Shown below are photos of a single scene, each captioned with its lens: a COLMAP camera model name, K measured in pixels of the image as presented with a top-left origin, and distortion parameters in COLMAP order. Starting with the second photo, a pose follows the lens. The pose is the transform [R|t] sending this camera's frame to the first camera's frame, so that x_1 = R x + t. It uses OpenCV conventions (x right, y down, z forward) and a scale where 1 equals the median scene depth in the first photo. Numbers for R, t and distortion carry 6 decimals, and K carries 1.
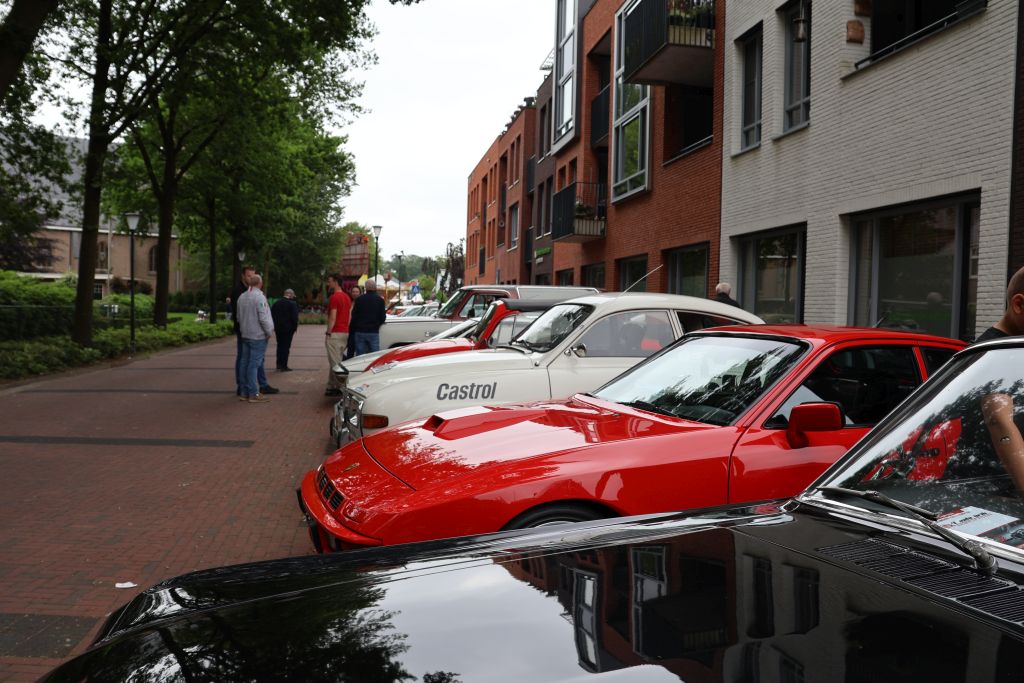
lens RADIAL K [[858.1, 0, 507.7], [0, 858.1, 344.6], [0, 0, 1]] dist [-0.157248, 0.128490]
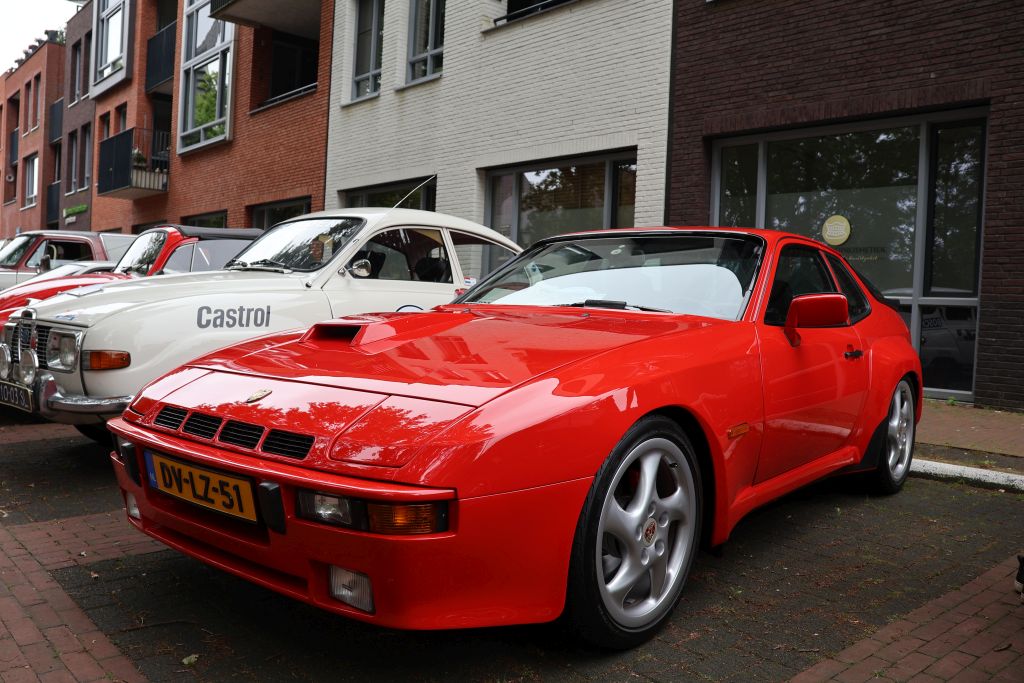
lens RADIAL K [[858.1, 0, 520.4], [0, 858.1, 344.7], [0, 0, 1]] dist [-0.157248, 0.128490]
pose [[0.838449, -0.015561, 0.544759, -0.099287], [0.002911, 0.999706, 0.024076, 0.025802], [-0.544973, -0.018601, 0.838247, 0.107205]]
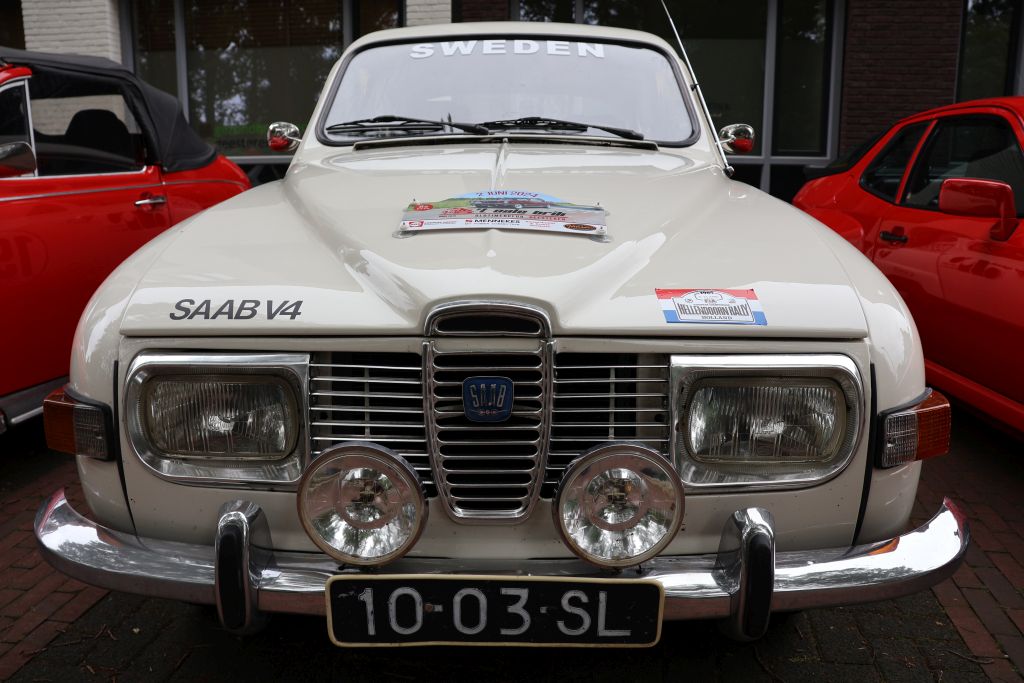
lens RADIAL K [[858.1, 0, 512.5], [0, 858.1, 343.4], [0, 0, 1]] dist [-0.157248, 0.128490]
pose [[0.285296, -0.212250, 0.934642, -0.166616], [0.041896, 0.977000, 0.209081, 0.005542], [-0.957523, -0.020492, 0.287627, 0.430126]]
